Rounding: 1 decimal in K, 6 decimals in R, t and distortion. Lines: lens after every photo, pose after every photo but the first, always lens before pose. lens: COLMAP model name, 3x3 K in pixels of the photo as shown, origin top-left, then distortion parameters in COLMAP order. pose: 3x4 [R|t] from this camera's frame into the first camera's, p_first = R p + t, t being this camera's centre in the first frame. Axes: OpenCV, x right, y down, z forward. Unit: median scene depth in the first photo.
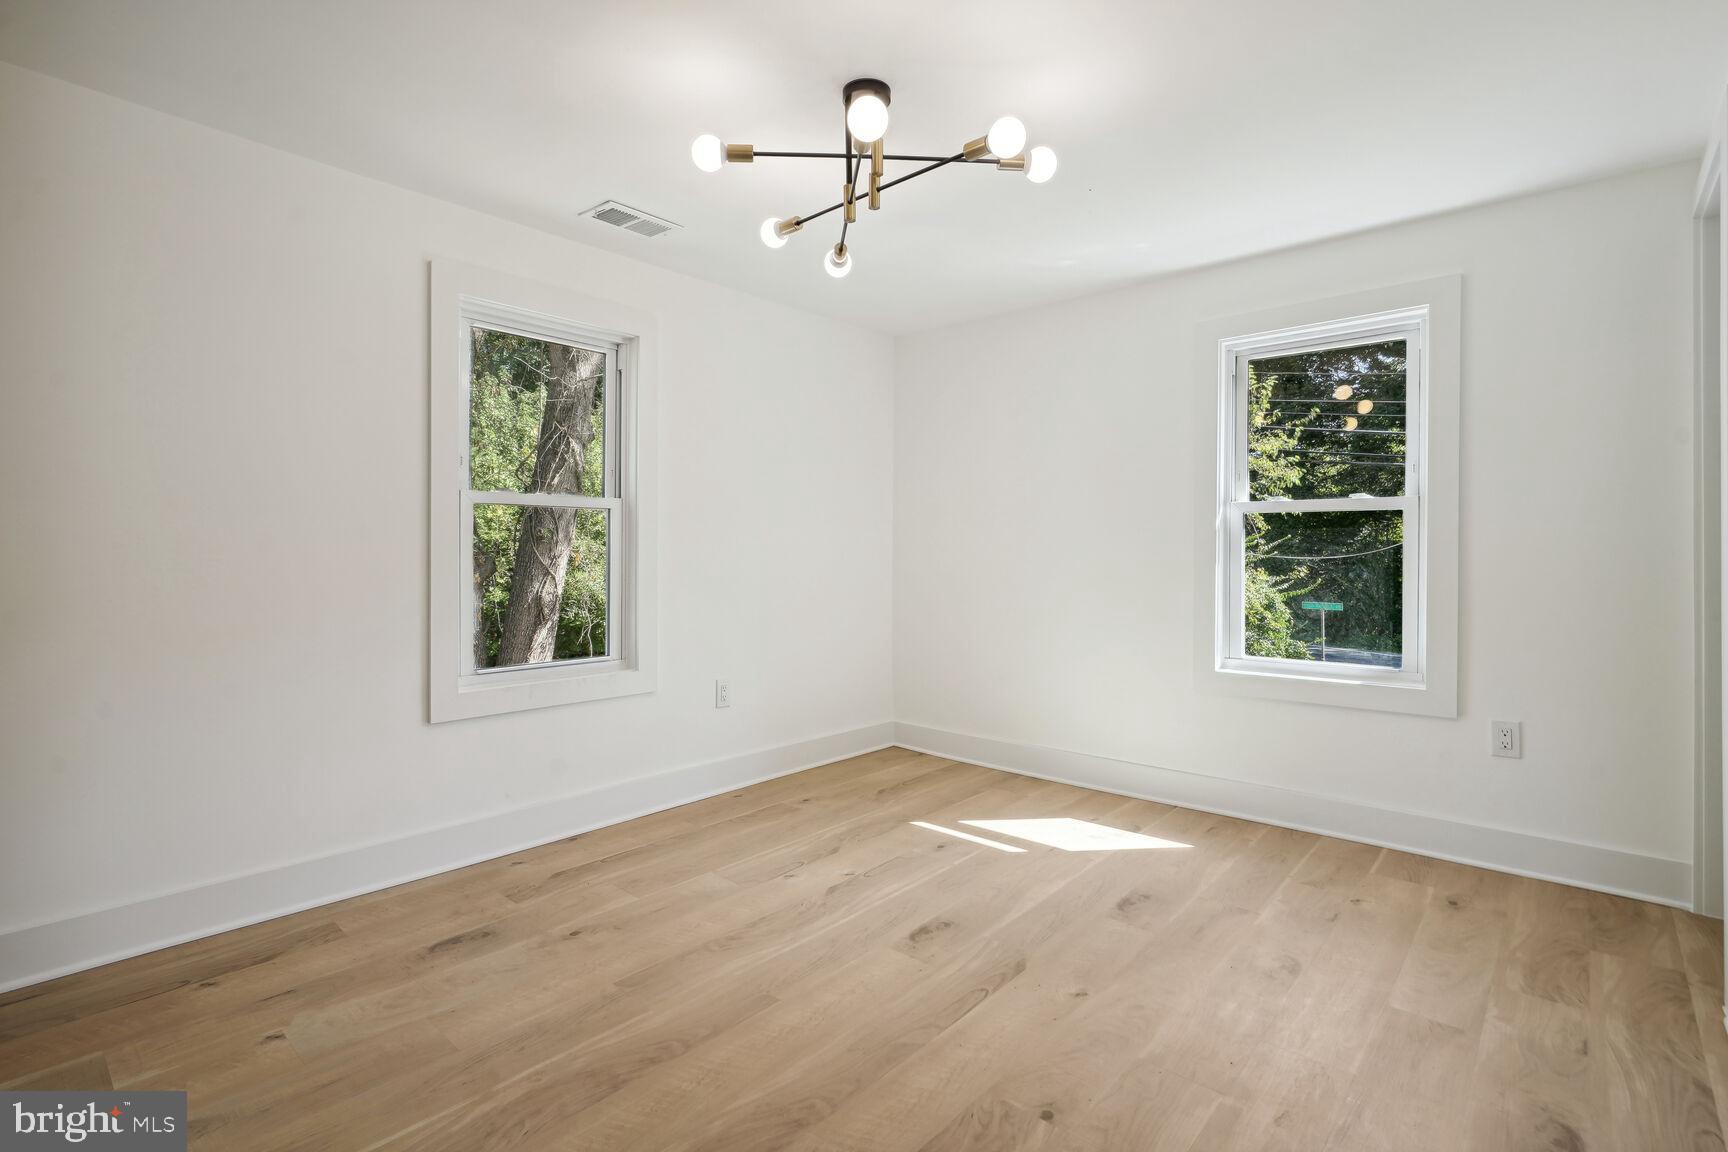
lens RADIAL K [[817.9, 0, 859.4], [0, 817.9, 563.6], [0, 0, 1]] dist [-0.000709, 0.002354]
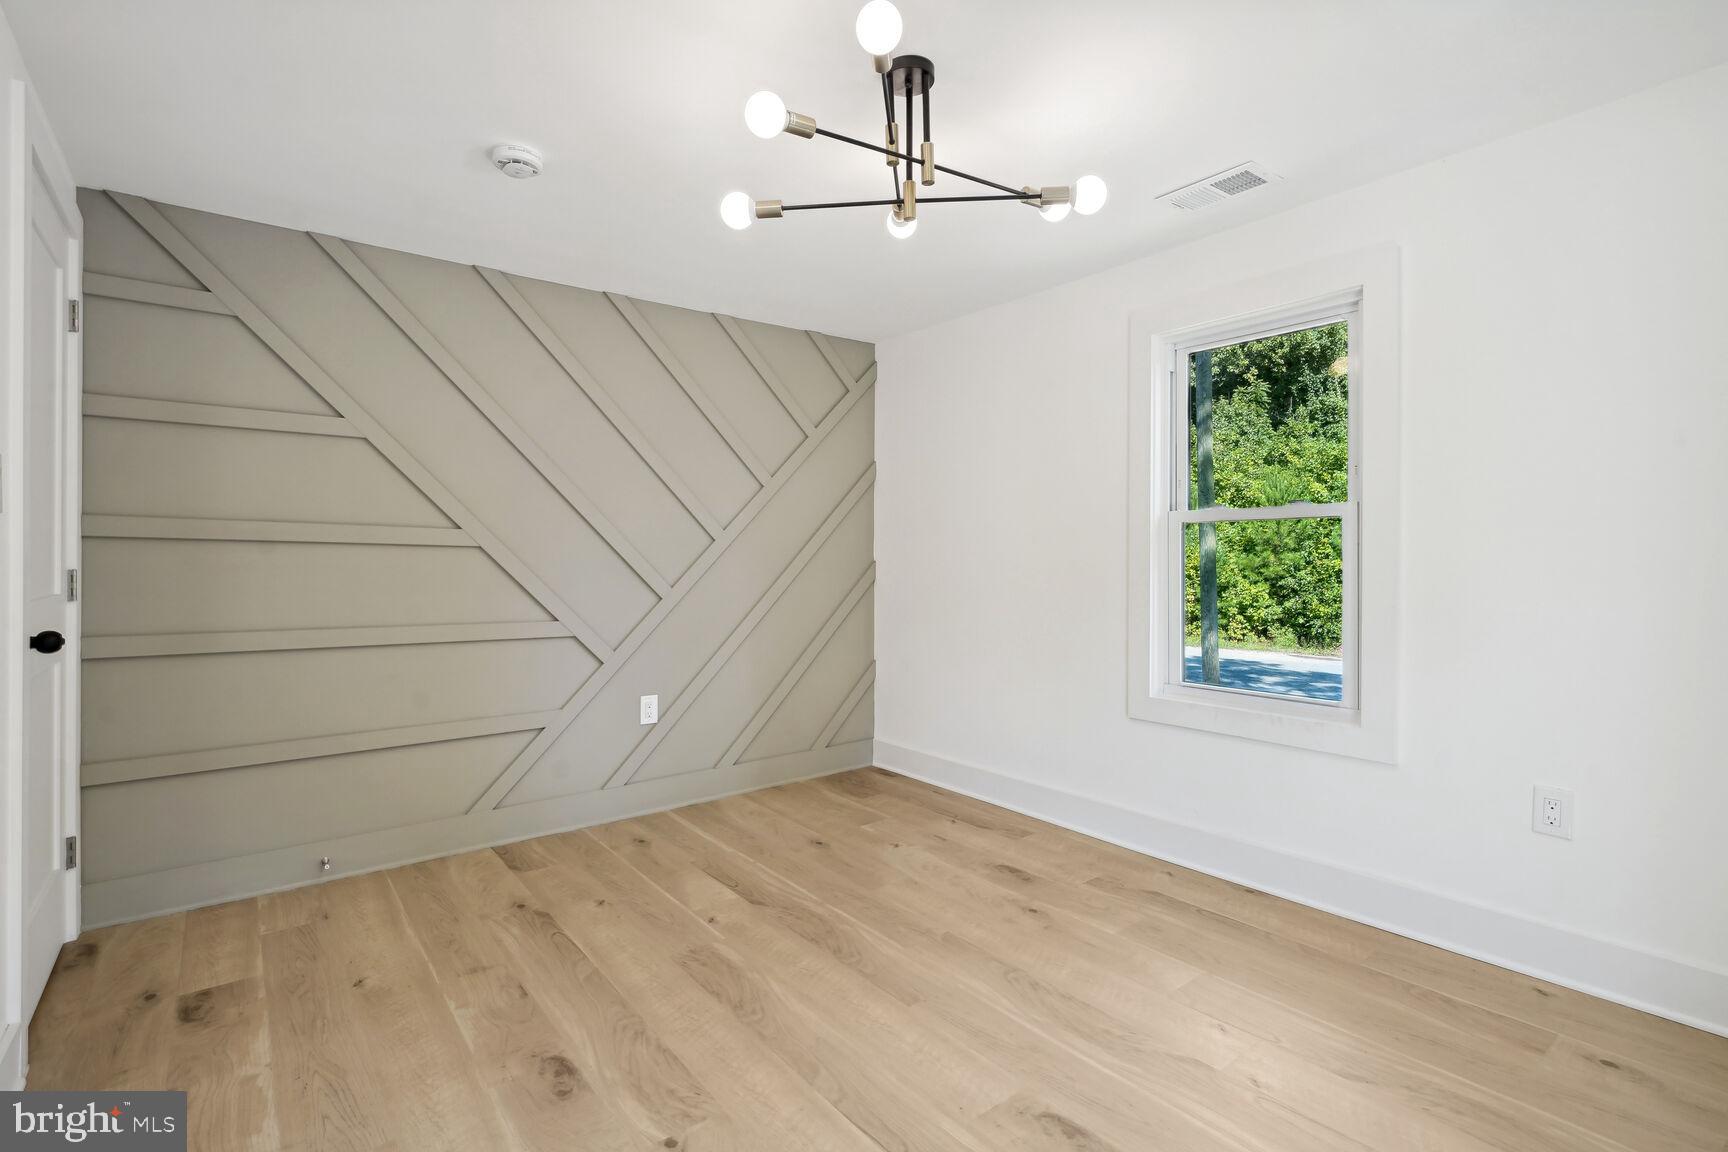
lens RADIAL K [[817.9, 0, 845.4], [0, 817.9, 566.5], [0, 0, 1]] dist [-0.000709, 0.002354]
pose [[-0.198973, 0.004154, -0.979996, 0.865216], [-0.013949, 0.999878, 0.007070, -0.025704], [0.979906, 0.015077, -0.198891, 1.042861]]
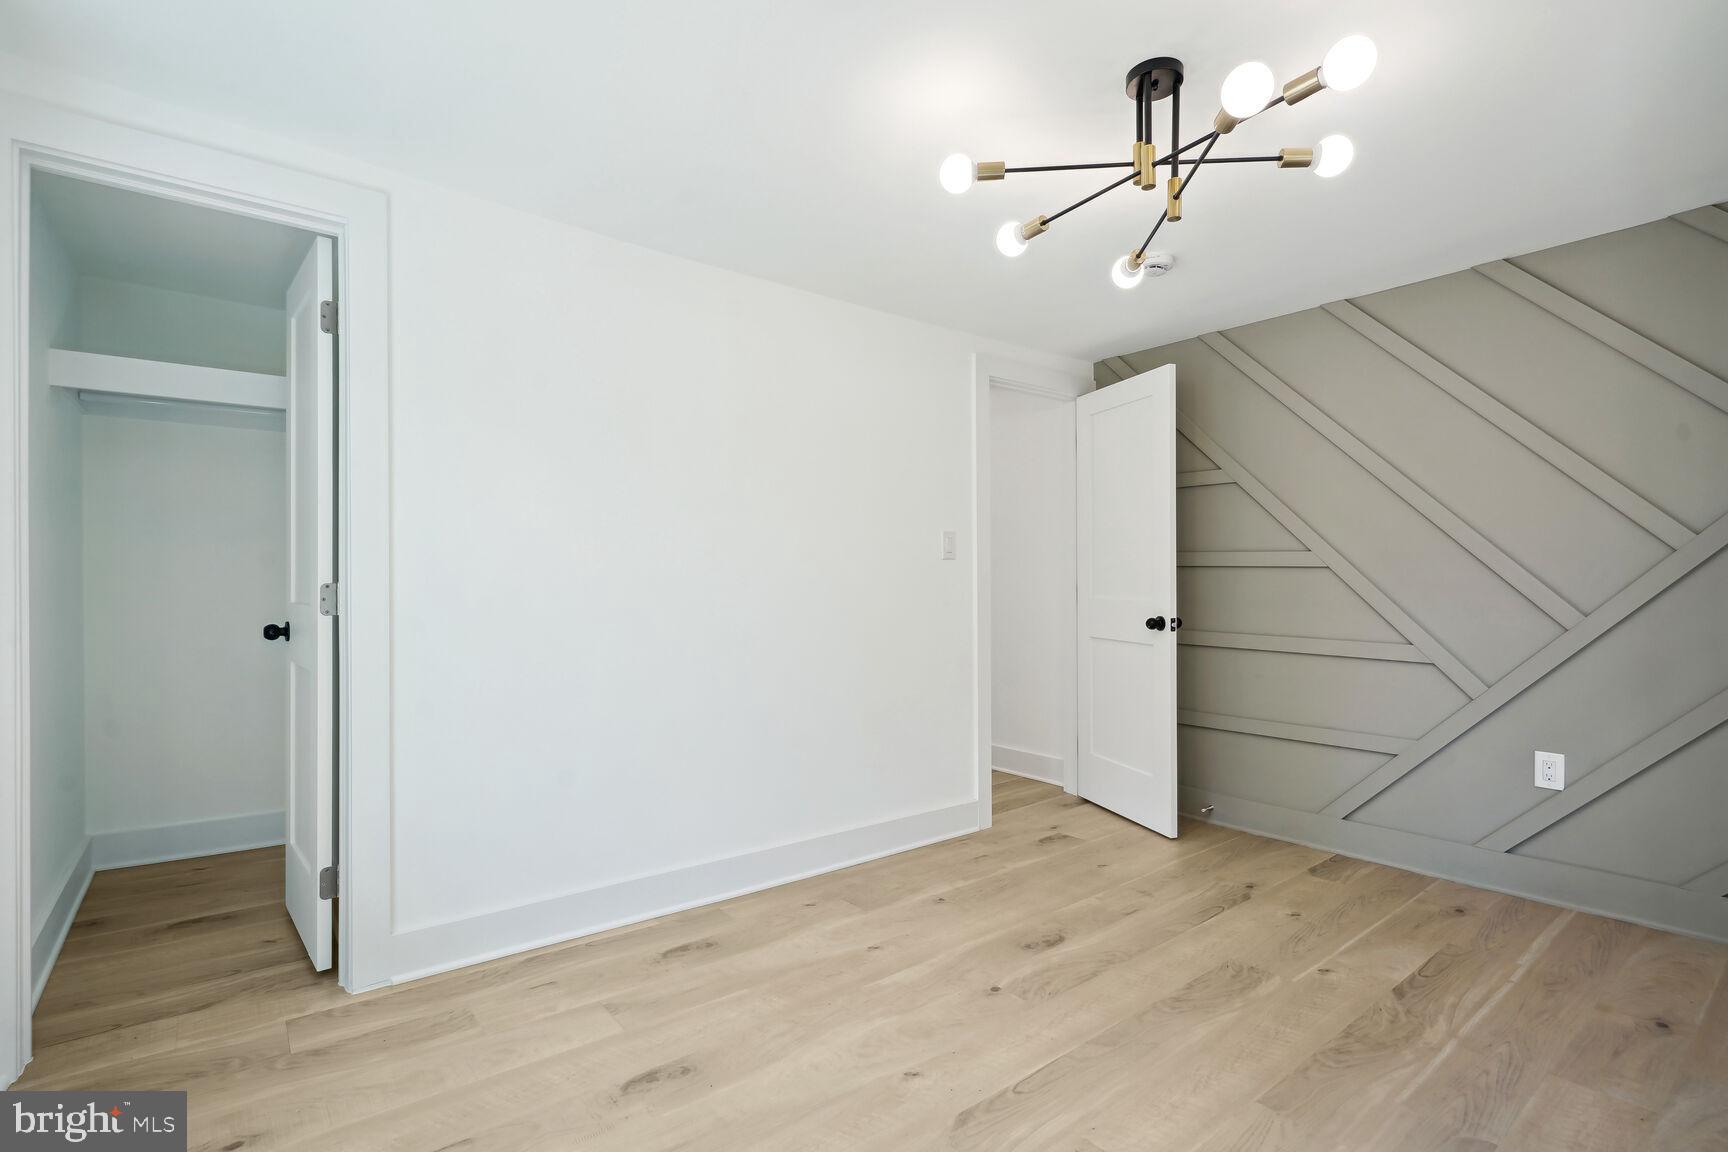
lens RADIAL K [[817.9, 0, 852.6], [0, 817.9, 575.6], [0, 0, 1]] dist [-0.000709, 0.002354]
pose [[-0.982276, -0.001063, 0.187435, 0.155668], [0.001236, 0.999925, 0.012146, -0.045232], [-0.187434, 0.012162, -0.982202, 1.818003]]
